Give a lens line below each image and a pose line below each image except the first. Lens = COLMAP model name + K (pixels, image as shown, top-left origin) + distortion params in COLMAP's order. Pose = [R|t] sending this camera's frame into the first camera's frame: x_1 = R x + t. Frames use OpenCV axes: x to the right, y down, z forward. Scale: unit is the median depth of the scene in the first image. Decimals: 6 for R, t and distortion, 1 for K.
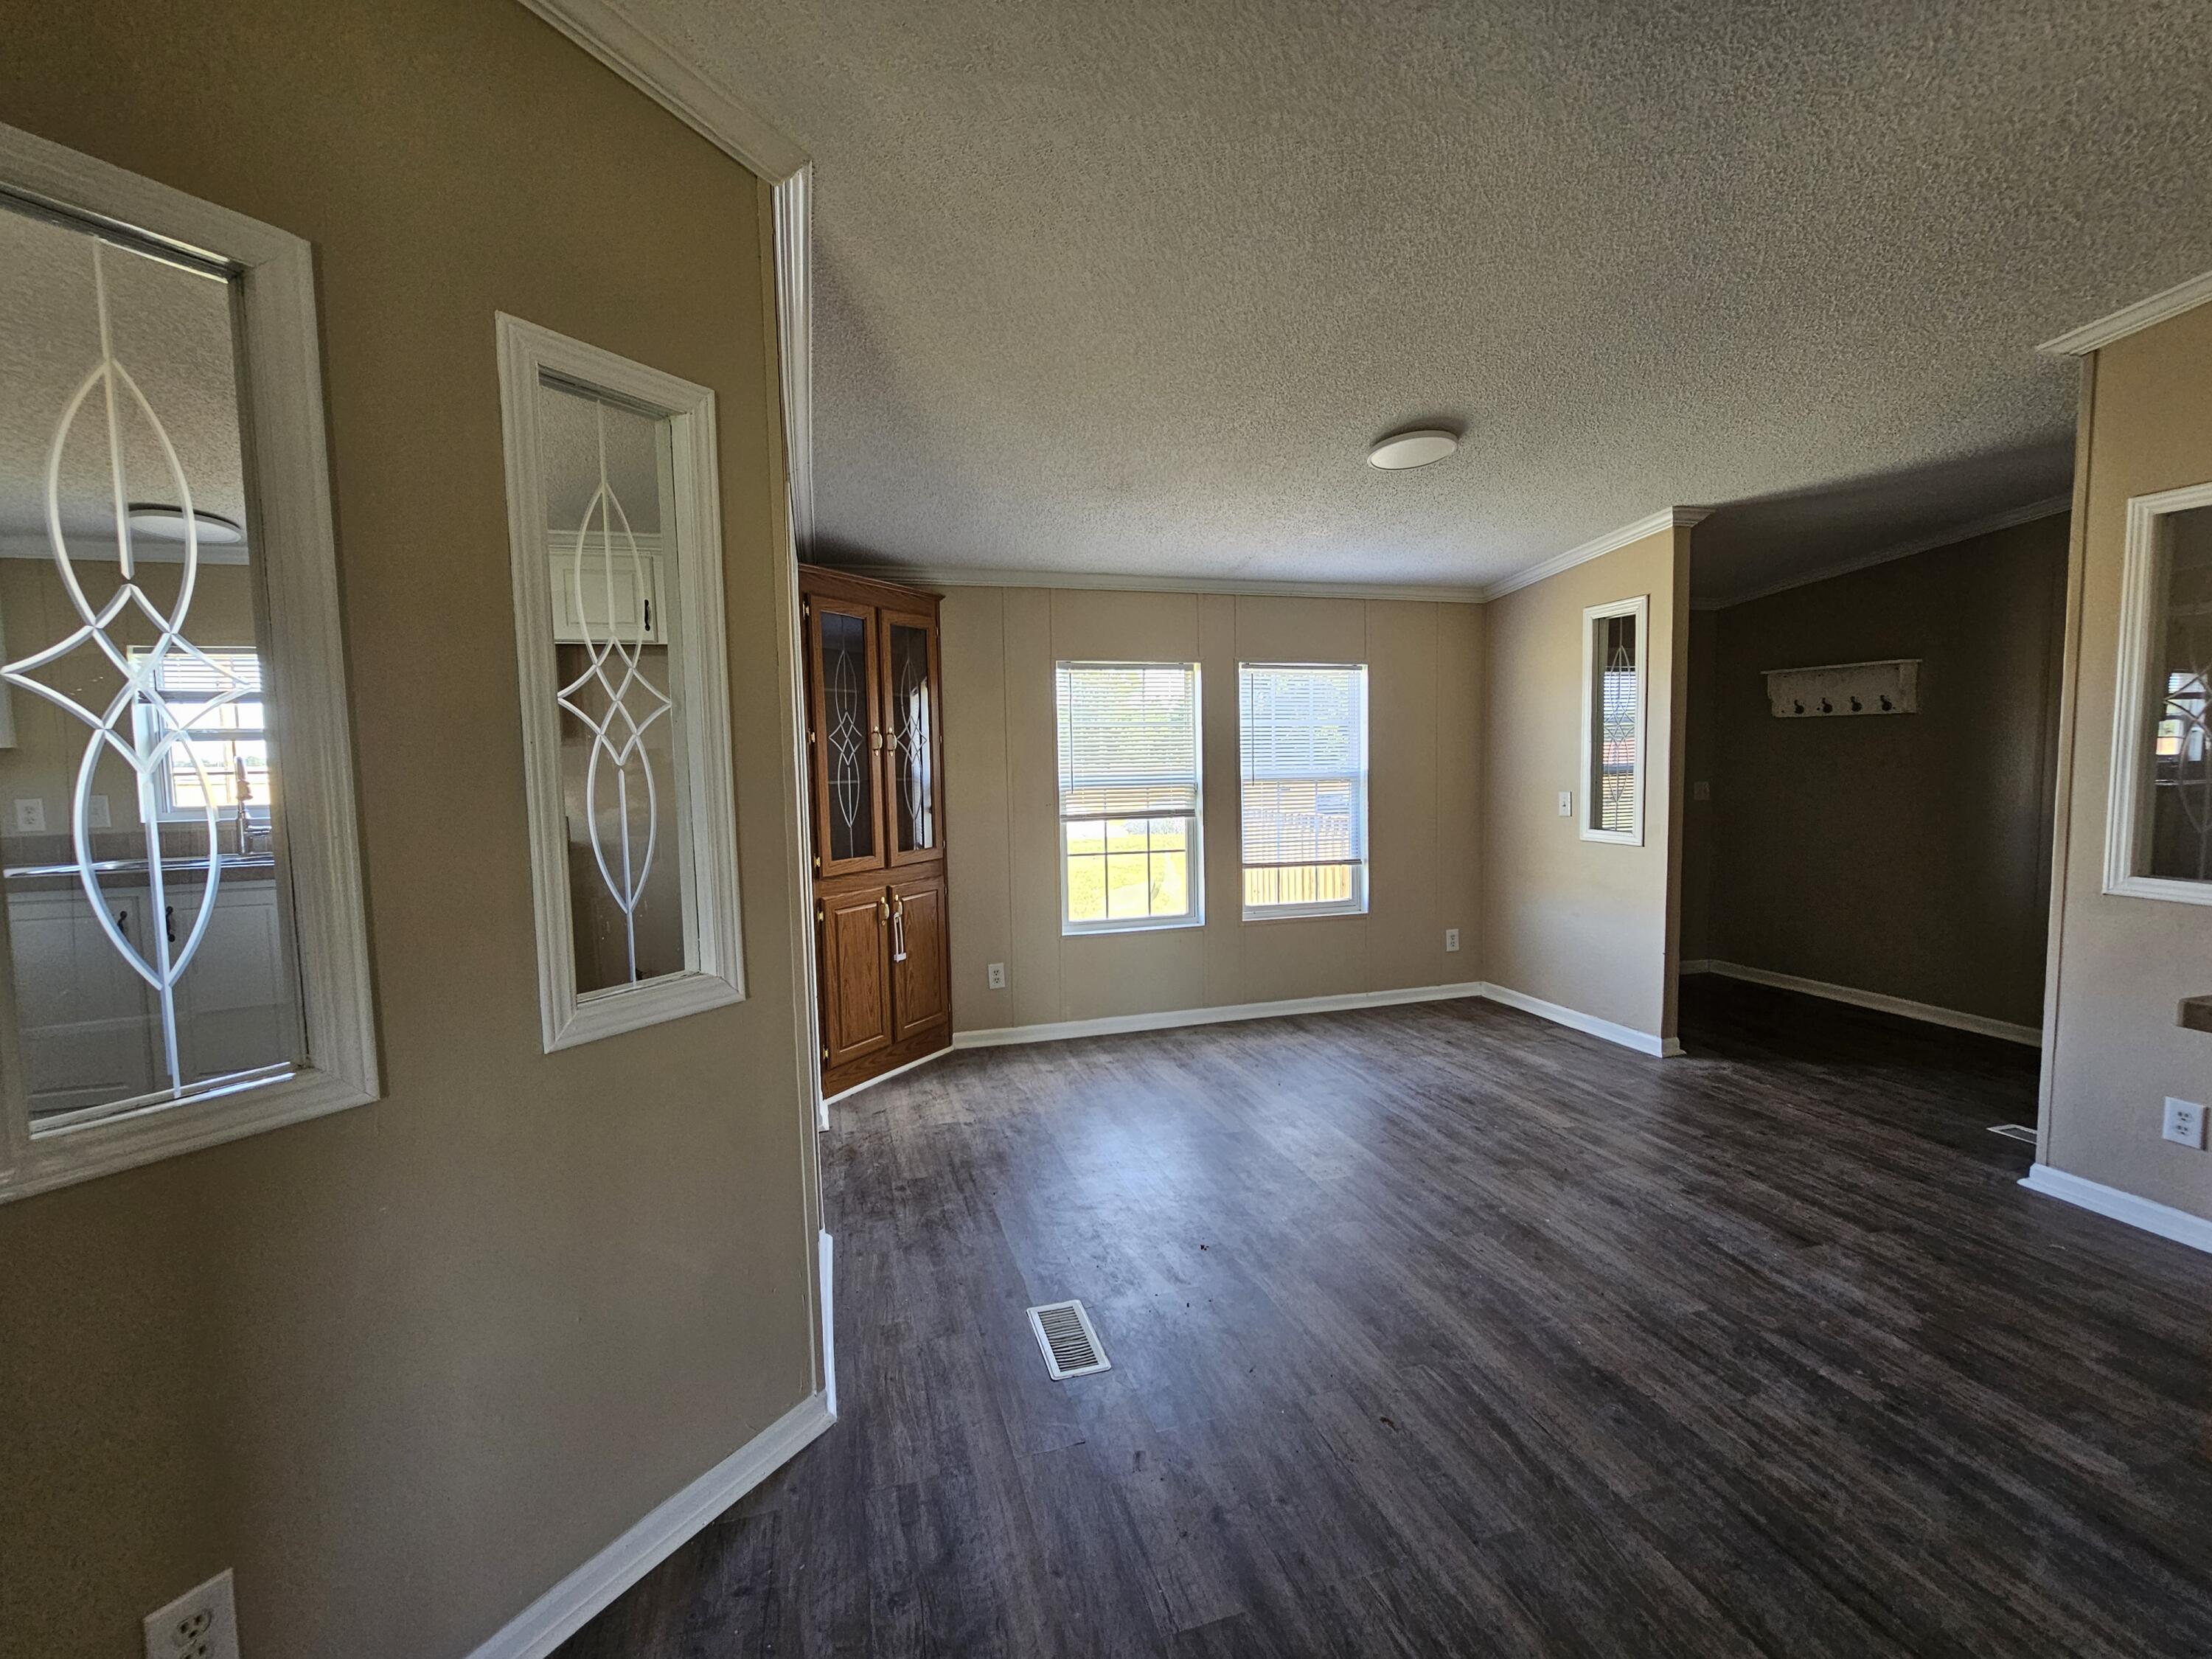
lens RADIAL K [[944.5, 0, 1108.9], [0, 944.5, 826.5], [0, 0, 1]] dist [-0.002596, -0.000308]
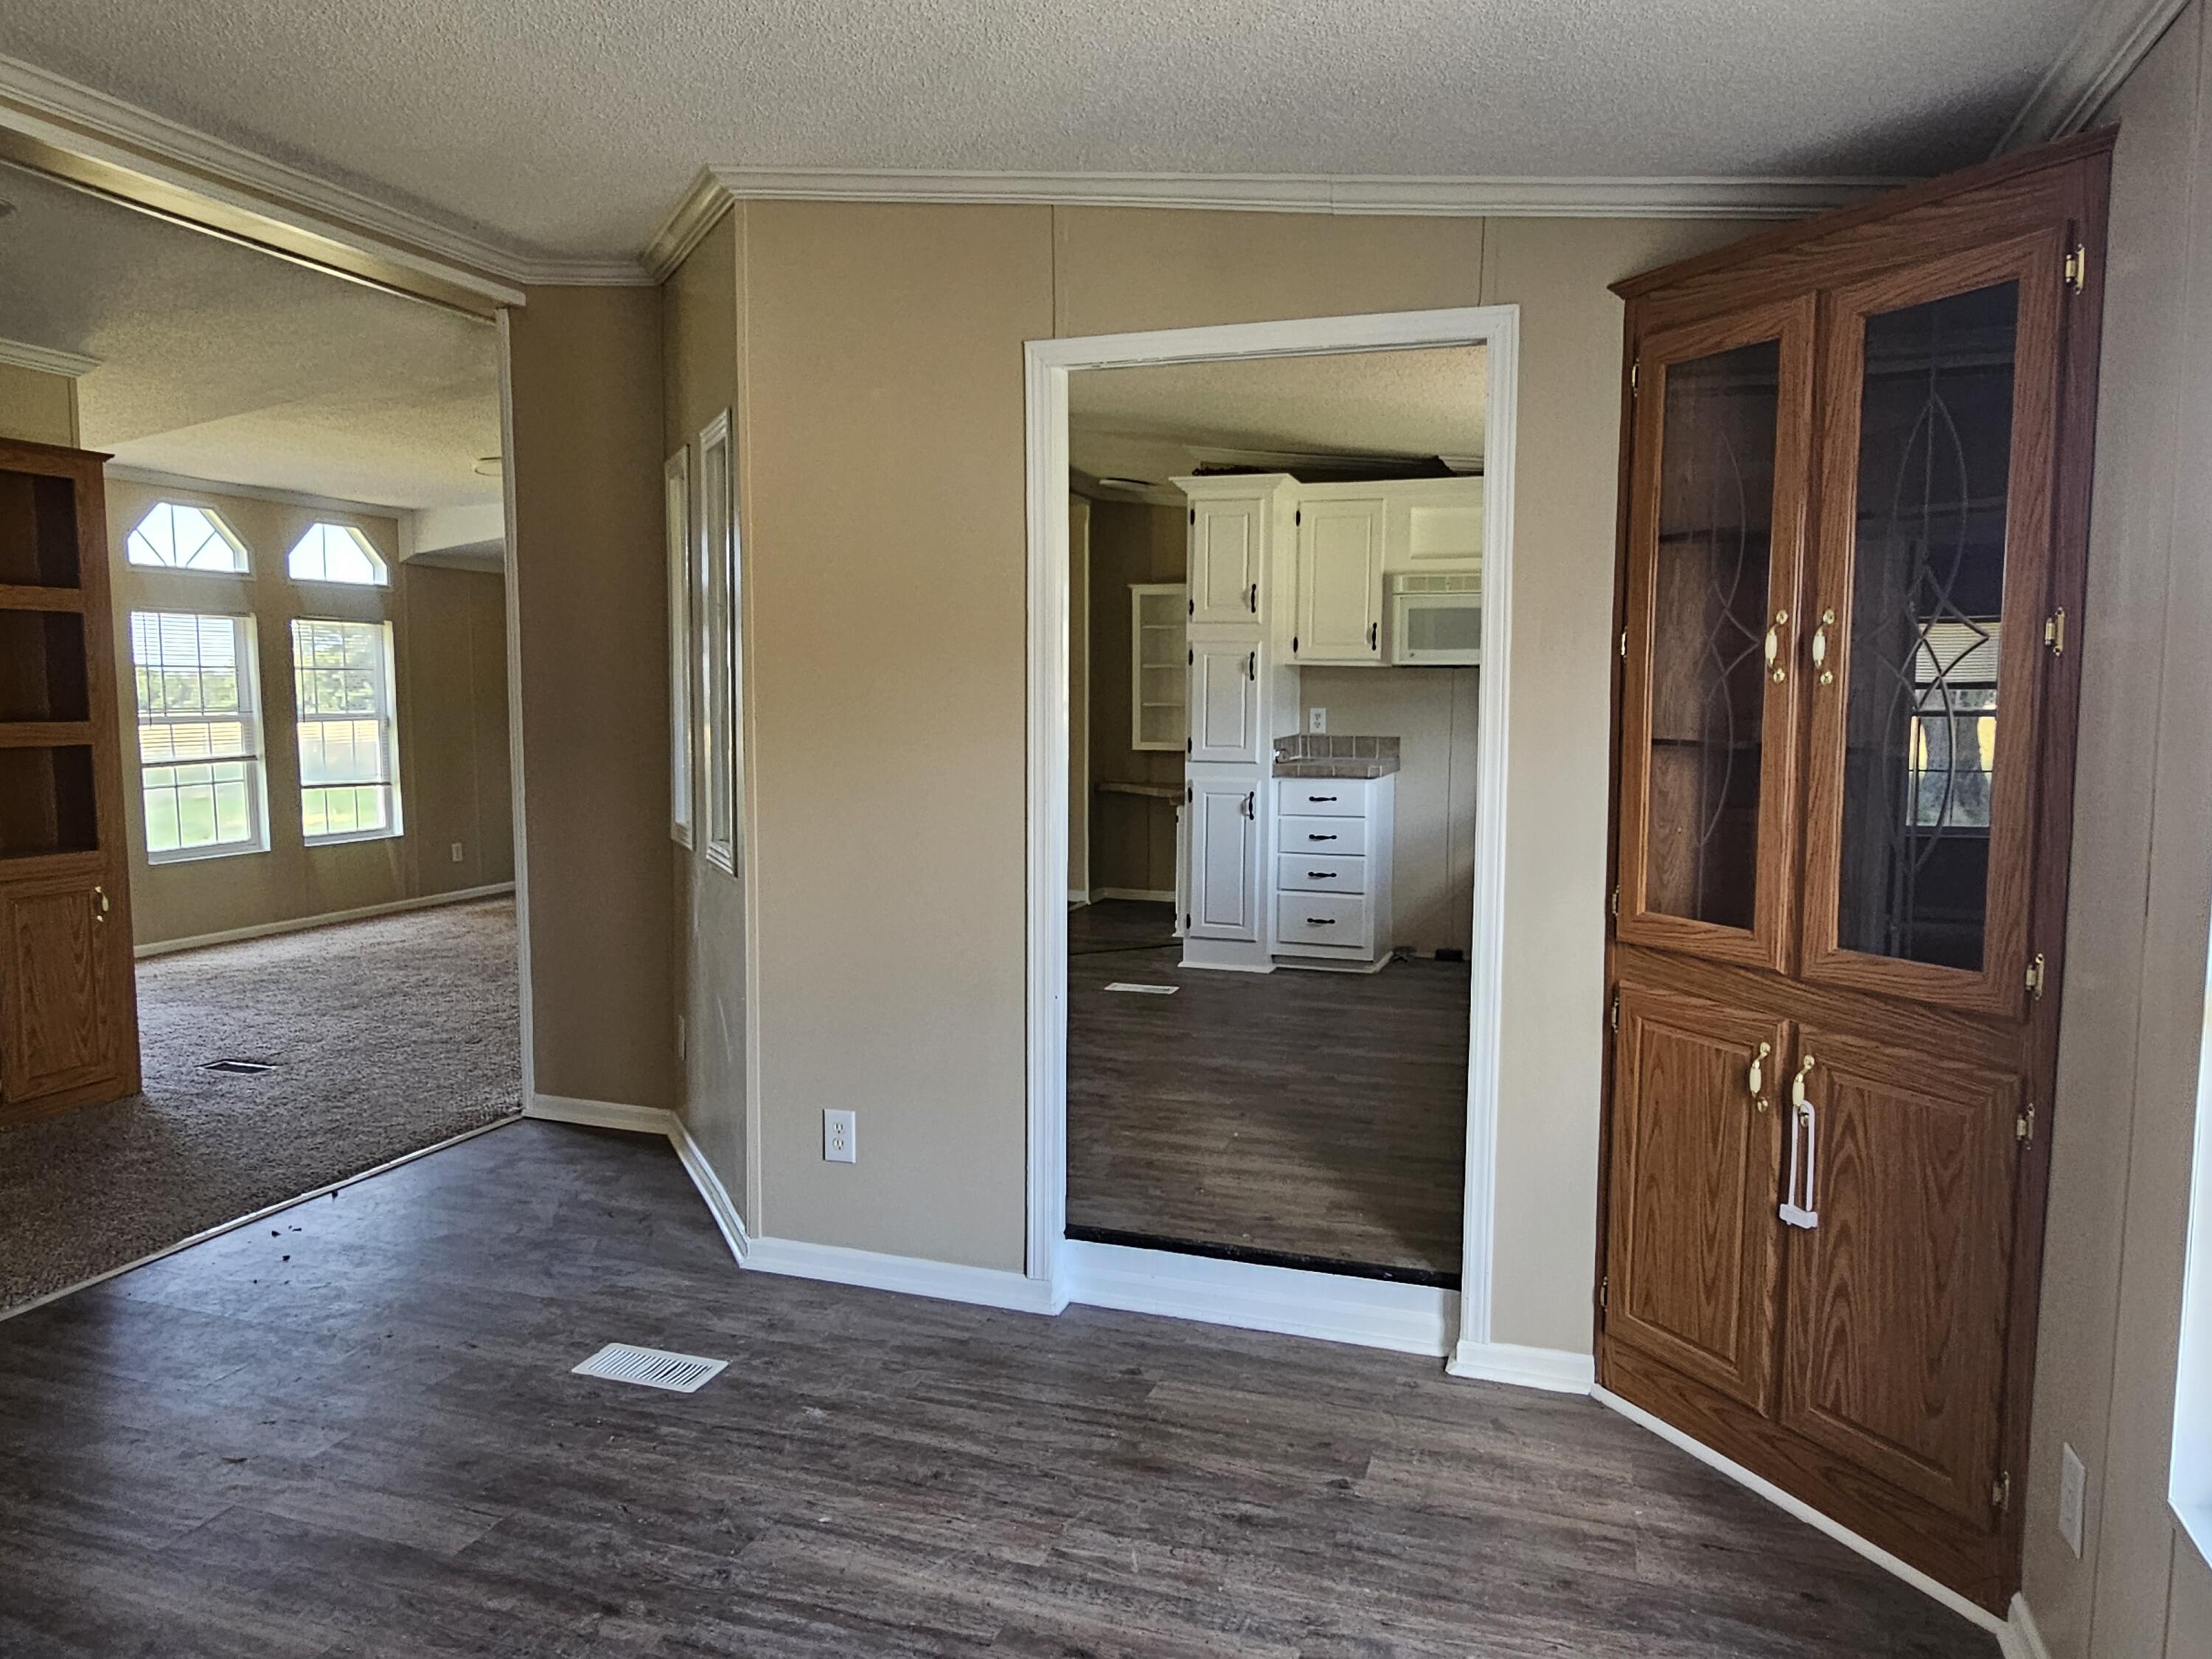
lens RADIAL K [[1502.1, 0, 1096.6], [0, 1502.1, 834.0], [0, 0, 1]] dist [0.000669, 0.001051]
pose [[-0.586130, 0.096717, -0.804424, 0.403243], [-0.050247, 0.986599, 0.155232, -0.090307], [0.808657, 0.131407, -0.573416, 1.068638]]
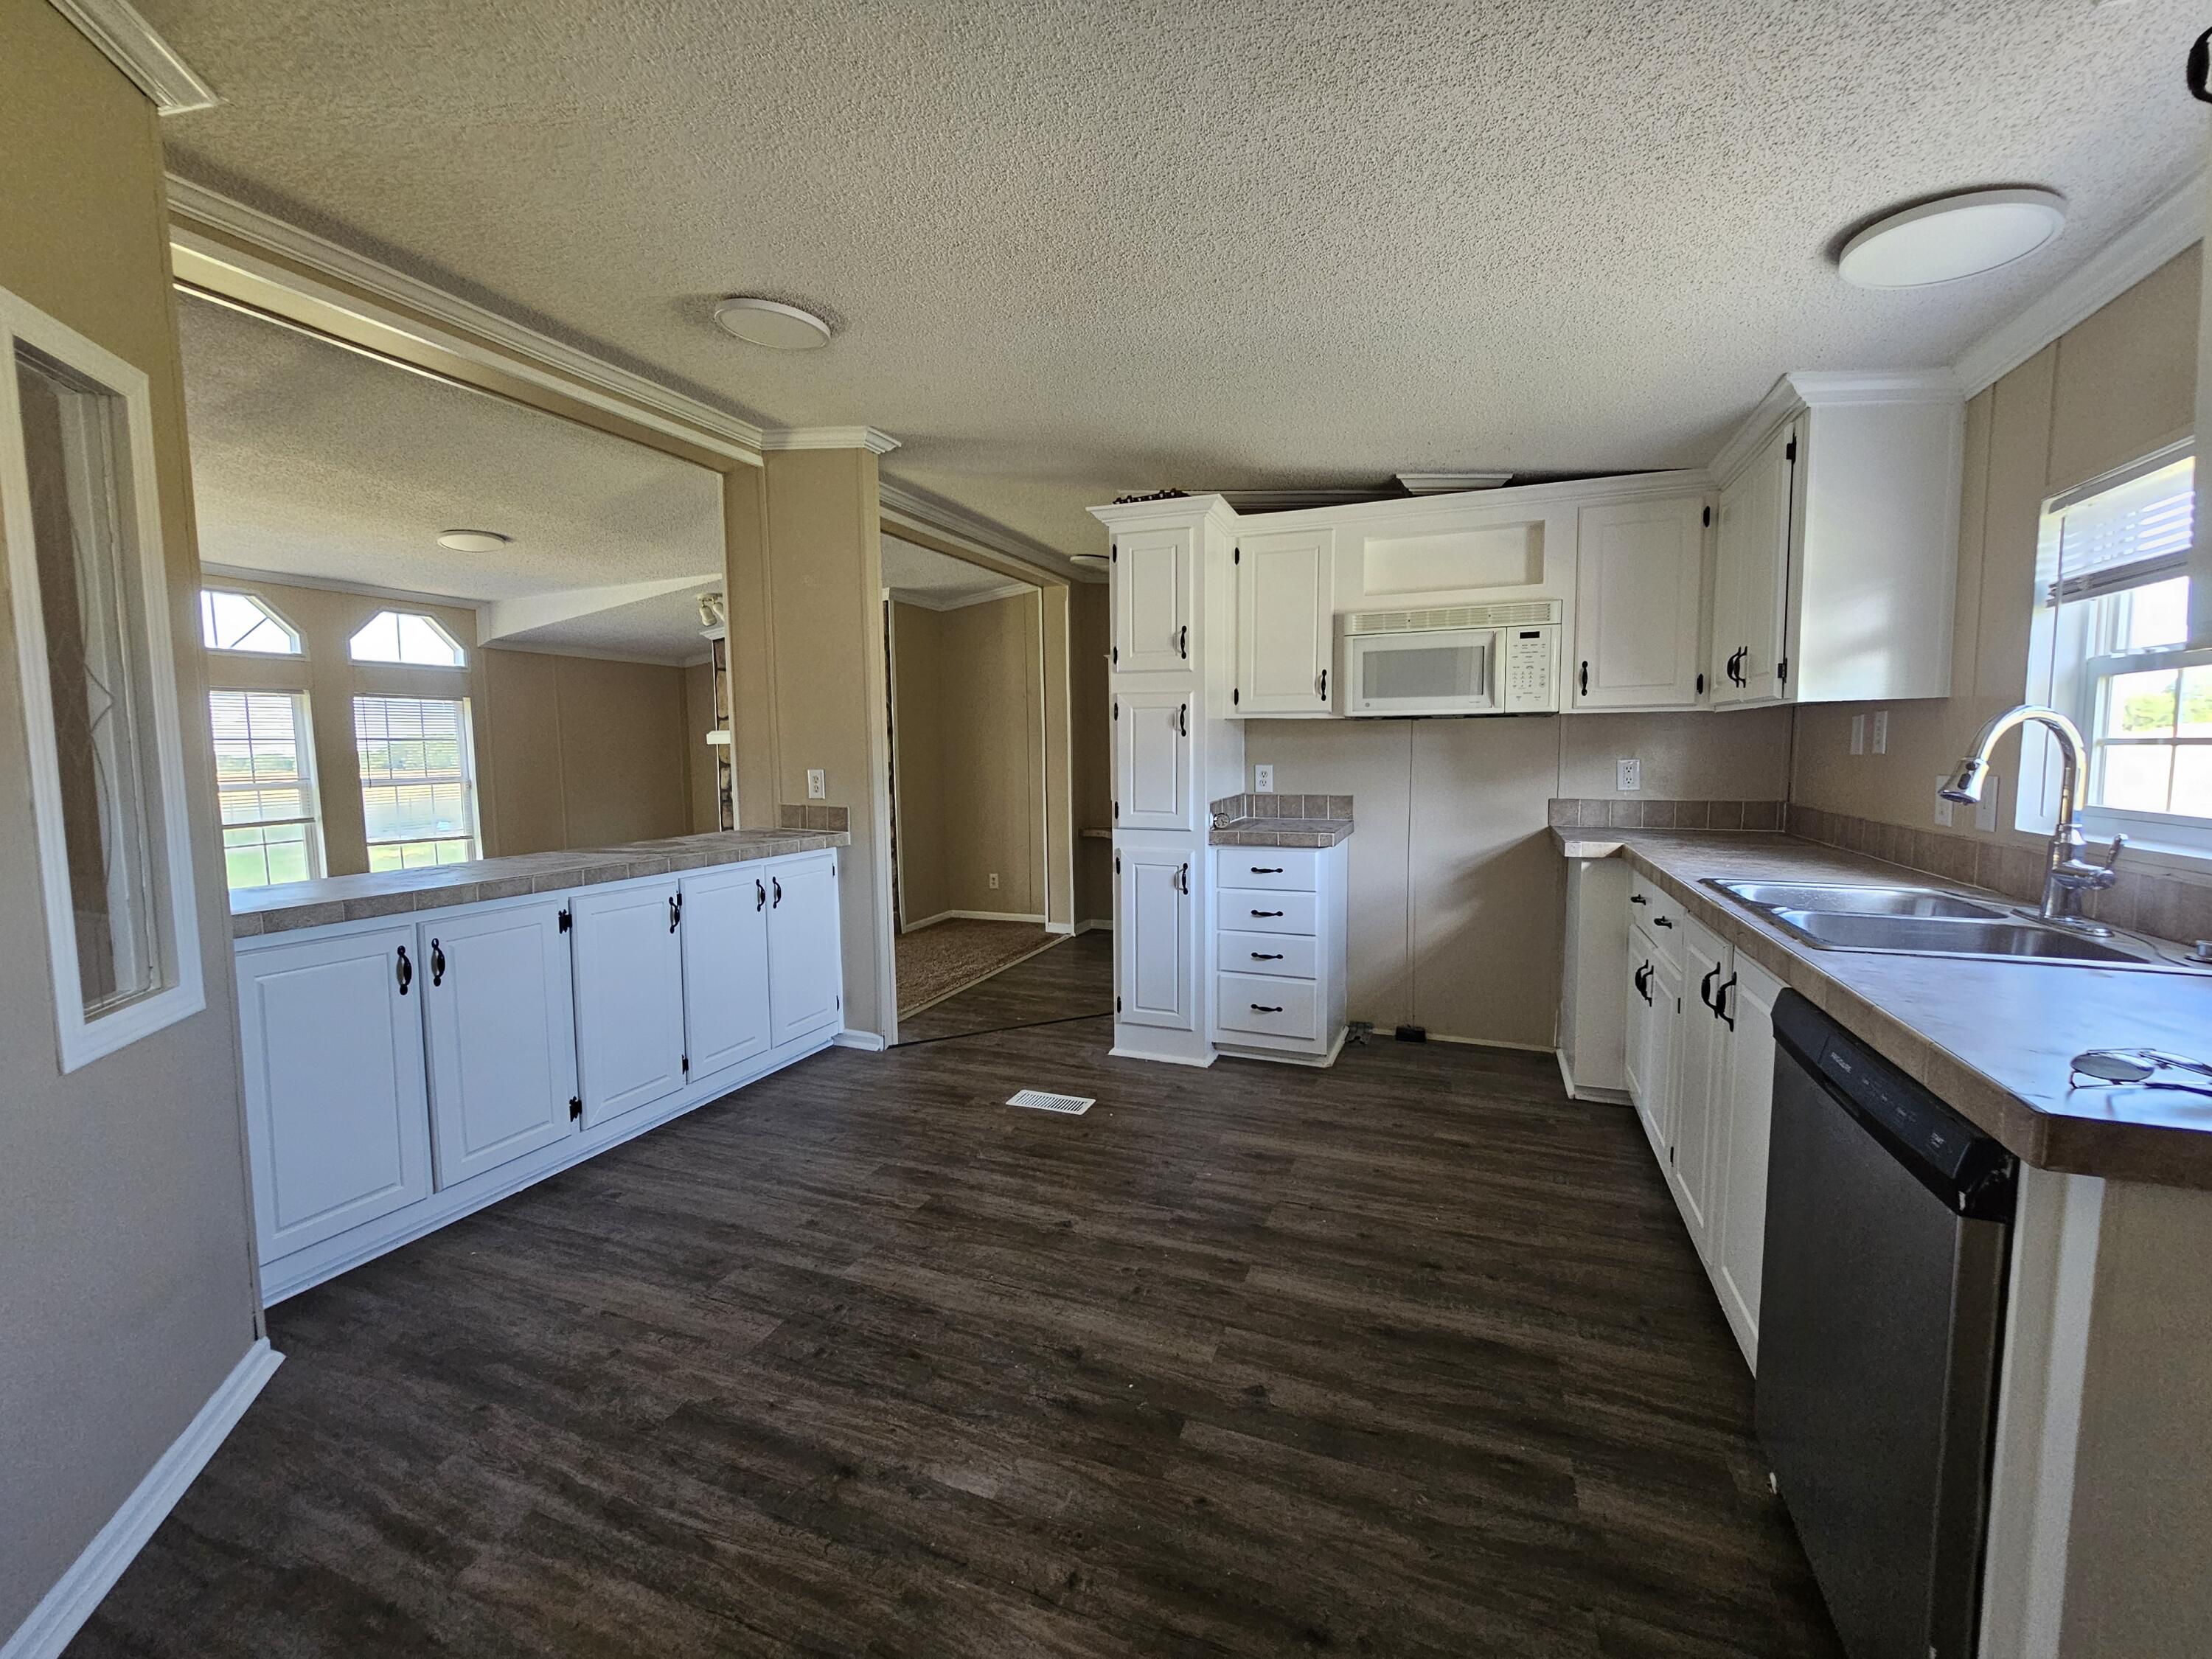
lens RADIAL K [[913.4, 0, 1109.7], [0, 913.4, 829.5], [0, 0, 1]] dist [-0.000585, -0.000050]
pose [[-0.623446, 0.097899, -0.775713, -0.242984], [-0.033365, 0.987895, 0.151494, -0.055081], [0.781154, 0.120330, -0.612633, 0.761911]]
